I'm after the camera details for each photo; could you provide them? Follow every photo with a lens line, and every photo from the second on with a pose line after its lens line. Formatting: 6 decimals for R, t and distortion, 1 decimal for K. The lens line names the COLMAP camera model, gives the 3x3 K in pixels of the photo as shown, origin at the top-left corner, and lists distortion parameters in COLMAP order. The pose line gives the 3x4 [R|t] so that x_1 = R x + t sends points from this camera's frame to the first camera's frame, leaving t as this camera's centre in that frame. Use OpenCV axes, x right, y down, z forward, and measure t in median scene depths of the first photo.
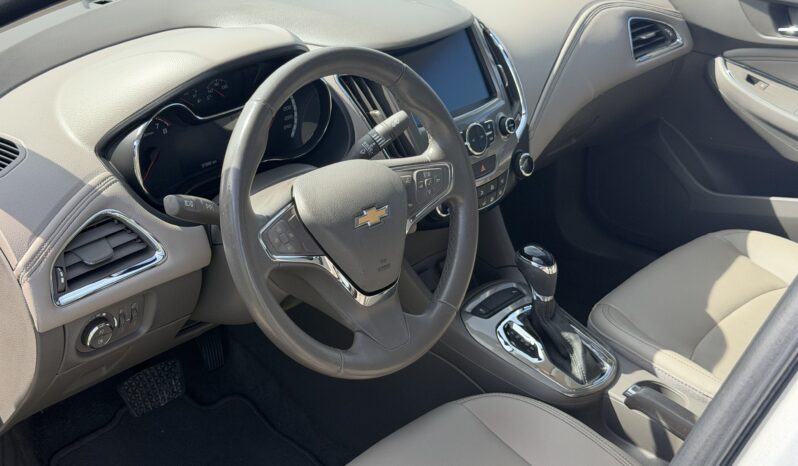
lens RADIAL K [[1102.1, 0, 395.2], [0, 1102.1, 226.7], [0, 0, 1]] dist [0.109172, 0.000000]
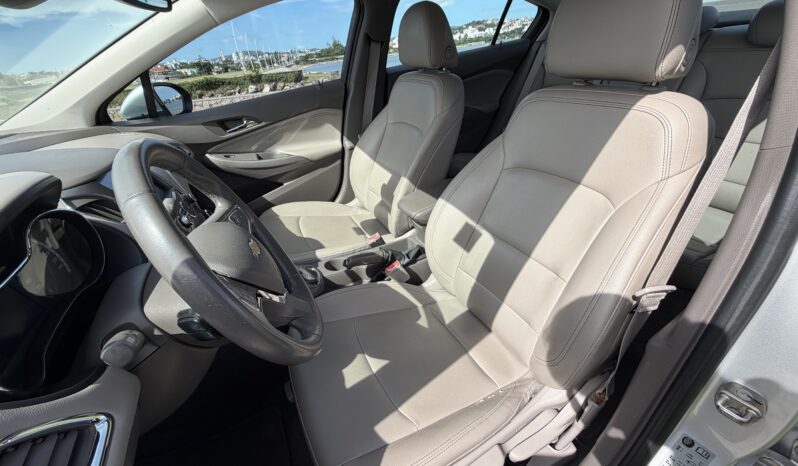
lens RADIAL K [[318.8, 0, 397.4], [0, 318.8, 232.5], [0, 0, 1]] dist [-0.001056, -0.000187]
pose [[0.359232, -0.524519, 0.771902, -0.245761], [0.497562, 0.807398, 0.317081, -0.059977], [-0.789547, 0.270163, 0.551024, 0.637669]]
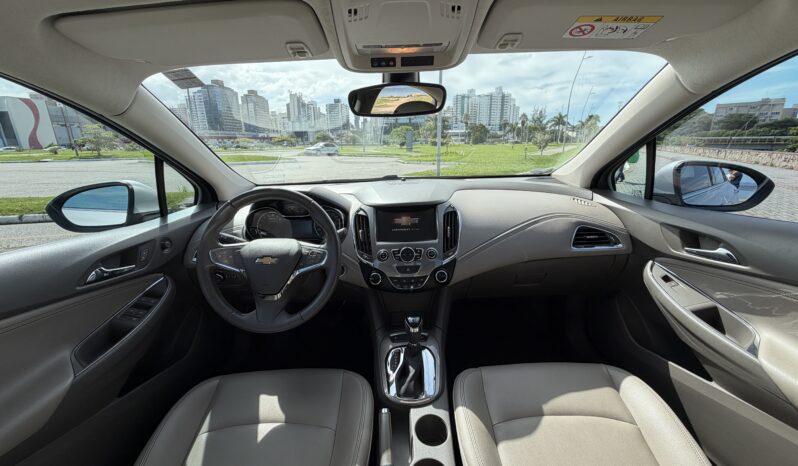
lens RADIAL K [[318.8, 0, 397.3], [0, 318.8, 232.3], [0, 0, 1]] dist [-0.001056, -0.000187]
pose [[0.664396, 0.157897, -0.730511, 0.618343], [-0.285987, 0.956750, -0.053306, -0.104699], [0.690499, 0.244333, 0.680818, 0.716524]]
